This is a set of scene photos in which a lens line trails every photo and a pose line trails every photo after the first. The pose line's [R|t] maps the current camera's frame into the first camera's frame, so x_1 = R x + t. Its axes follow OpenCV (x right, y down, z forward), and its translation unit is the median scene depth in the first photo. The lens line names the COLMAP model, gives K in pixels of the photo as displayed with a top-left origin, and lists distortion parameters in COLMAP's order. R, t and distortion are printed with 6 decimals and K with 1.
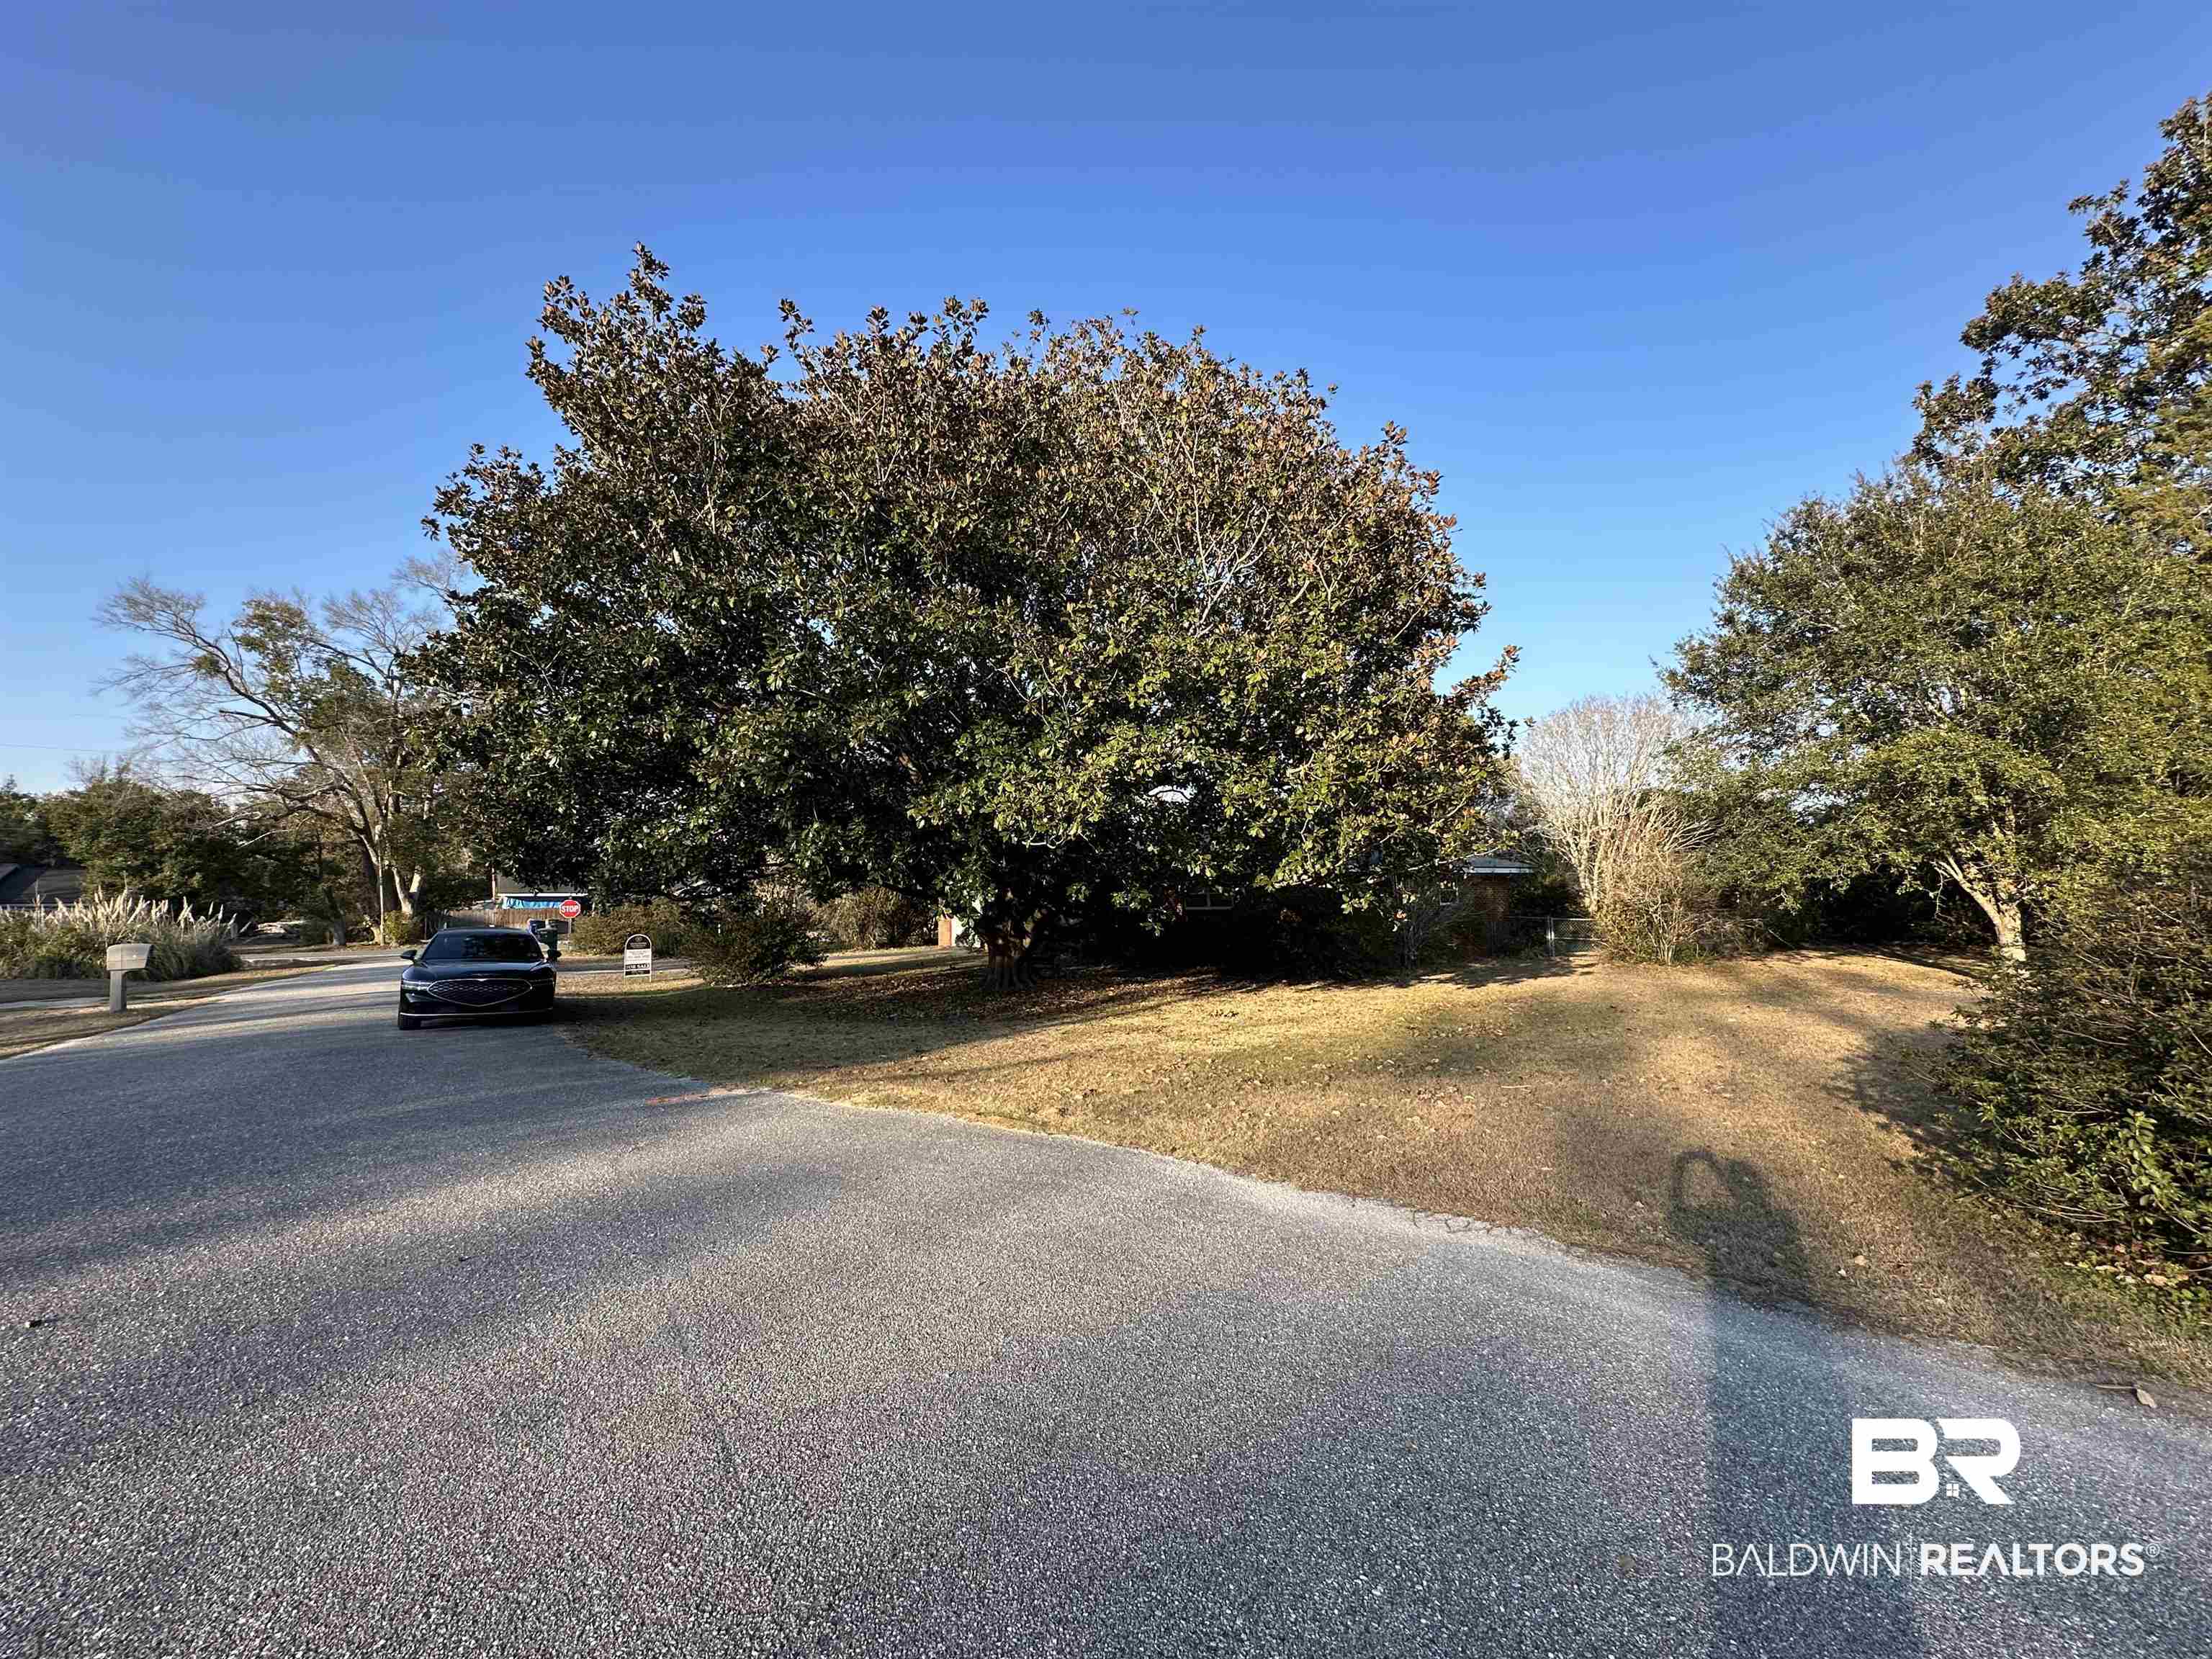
lens RADIAL K [[889.0, 0, 1087.8], [0, 889.0, 824.8], [0, 0, 1]] dist [-0.003919, 0.001681]
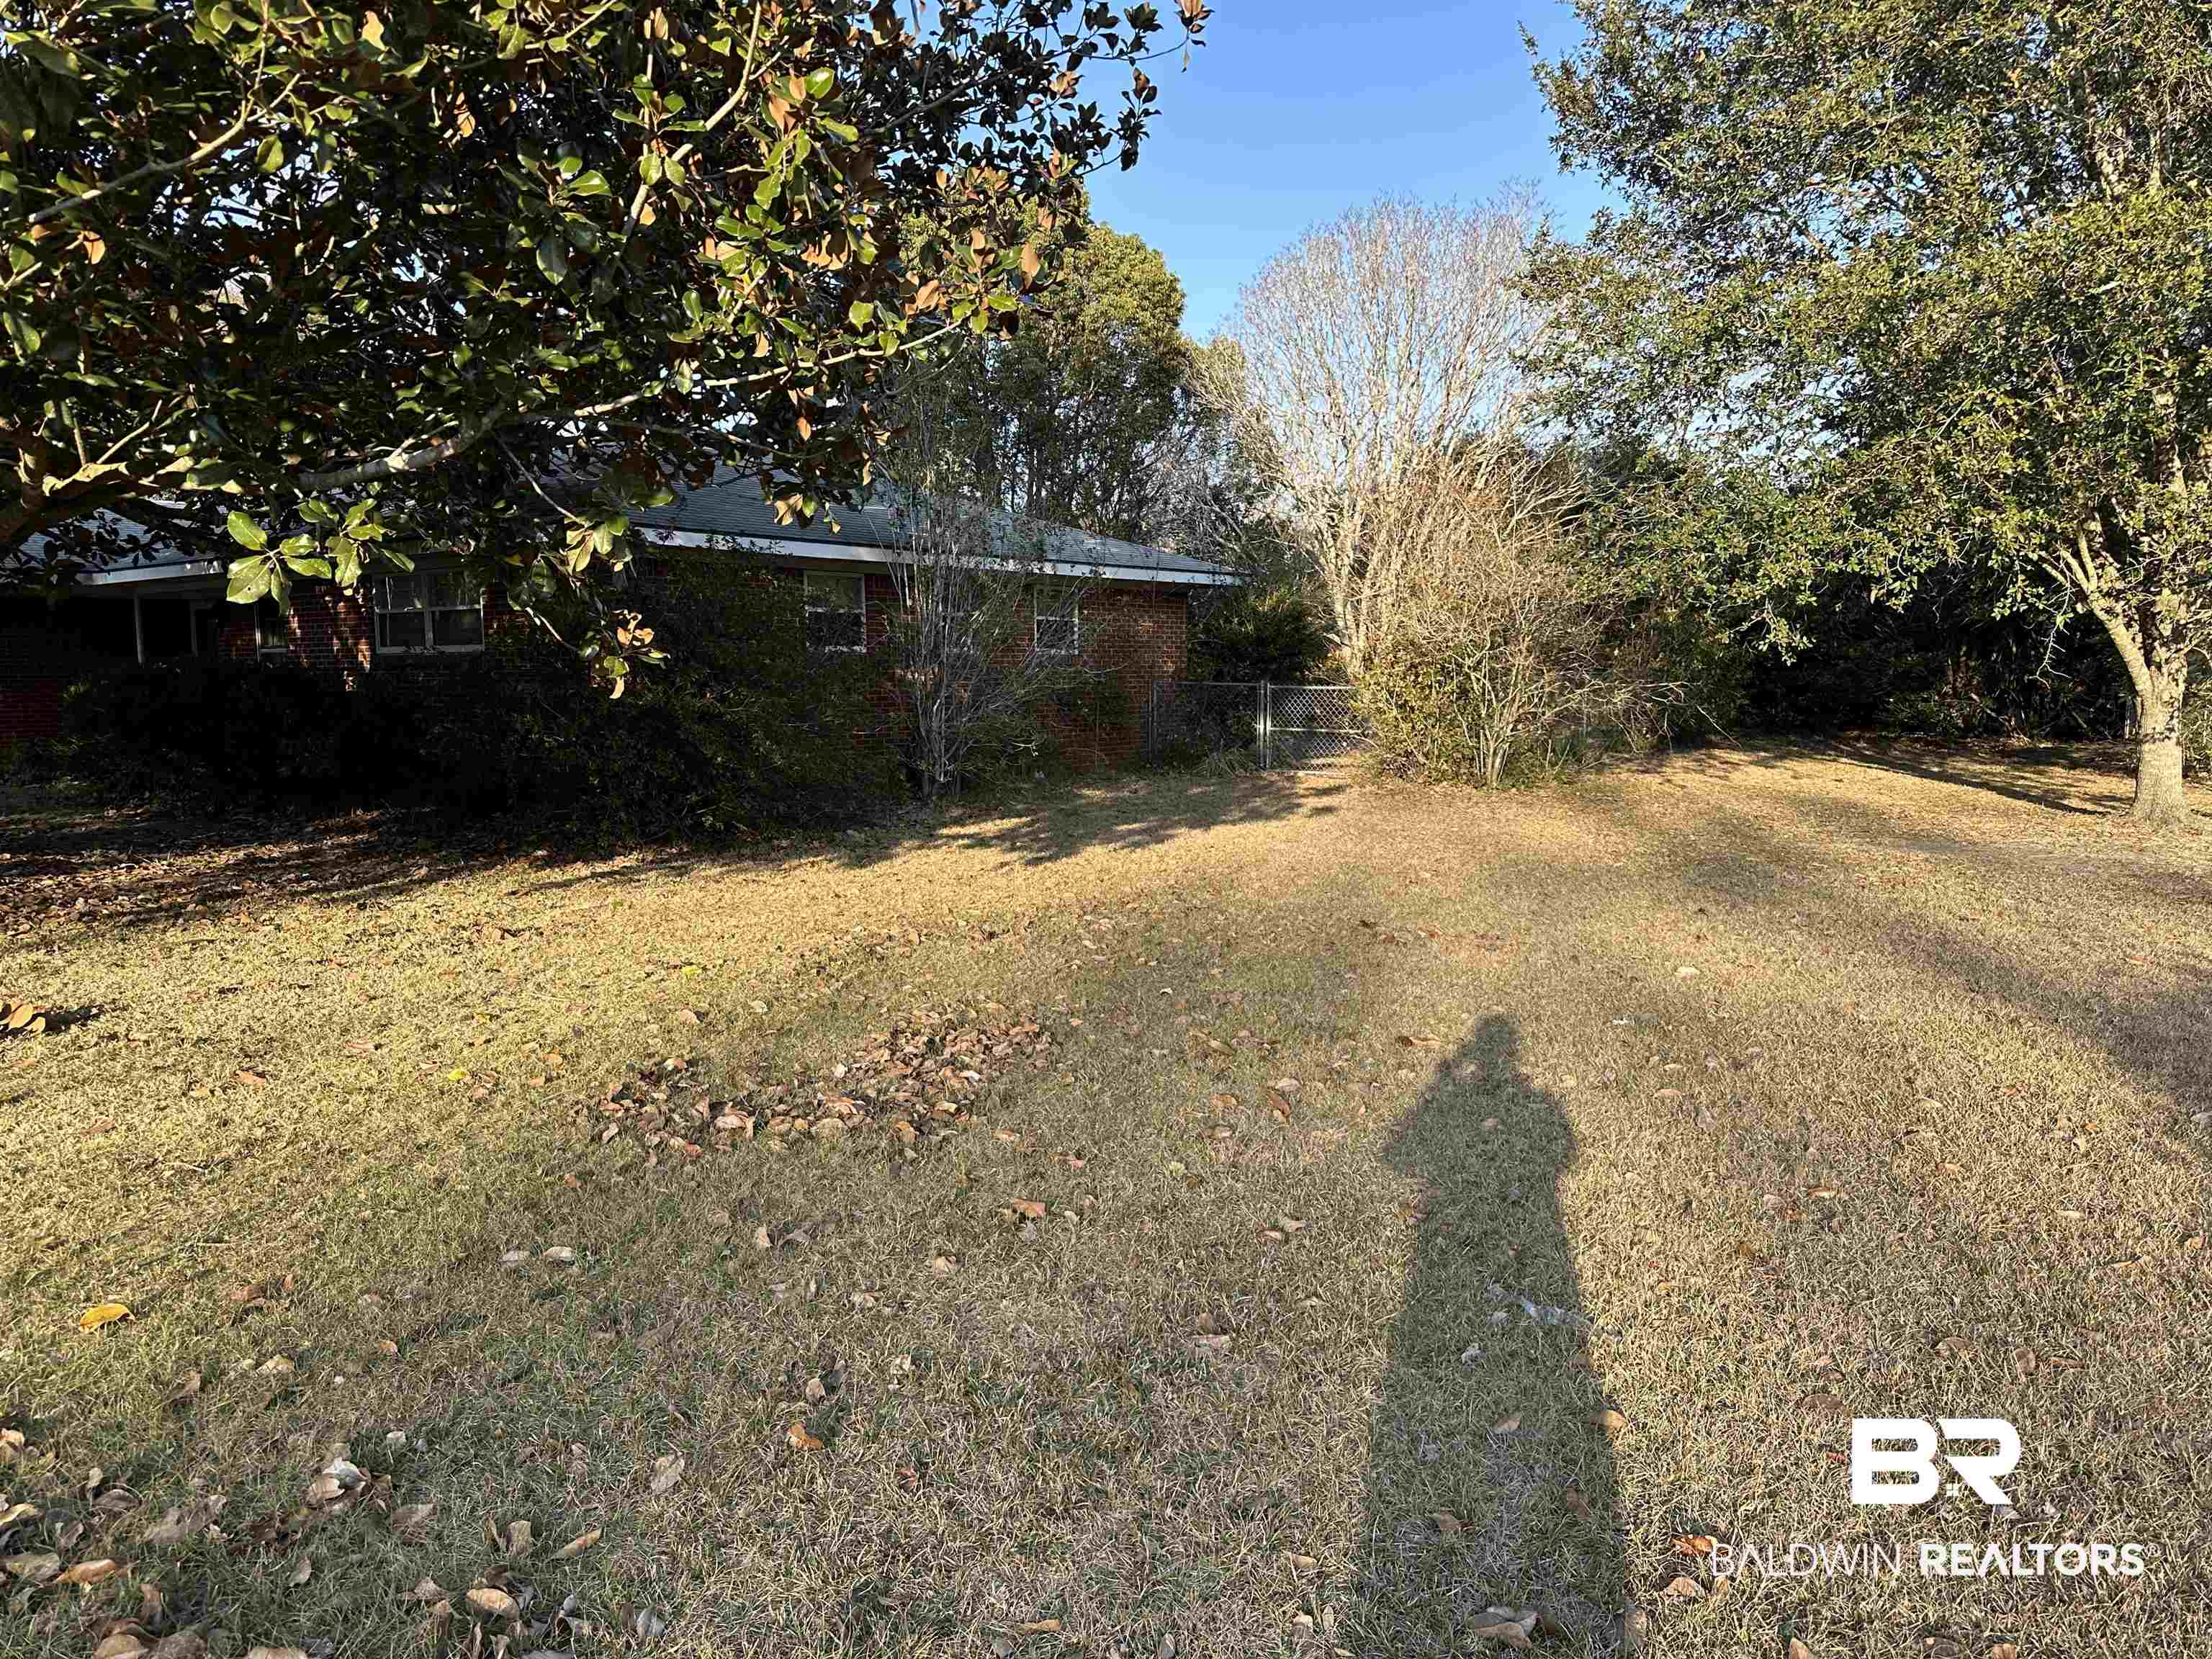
lens RADIAL K [[1563.5, 0, 1099.0], [0, 1563.5, 834.5], [0, 0, 1]] dist [0.062256, -0.078430]
pose [[0.940391, -0.026508, 0.339060, 0.206214], [-0.038381, 0.982317, 0.183249, 0.045419], [-0.337922, -0.185339, 0.922745, 0.342947]]
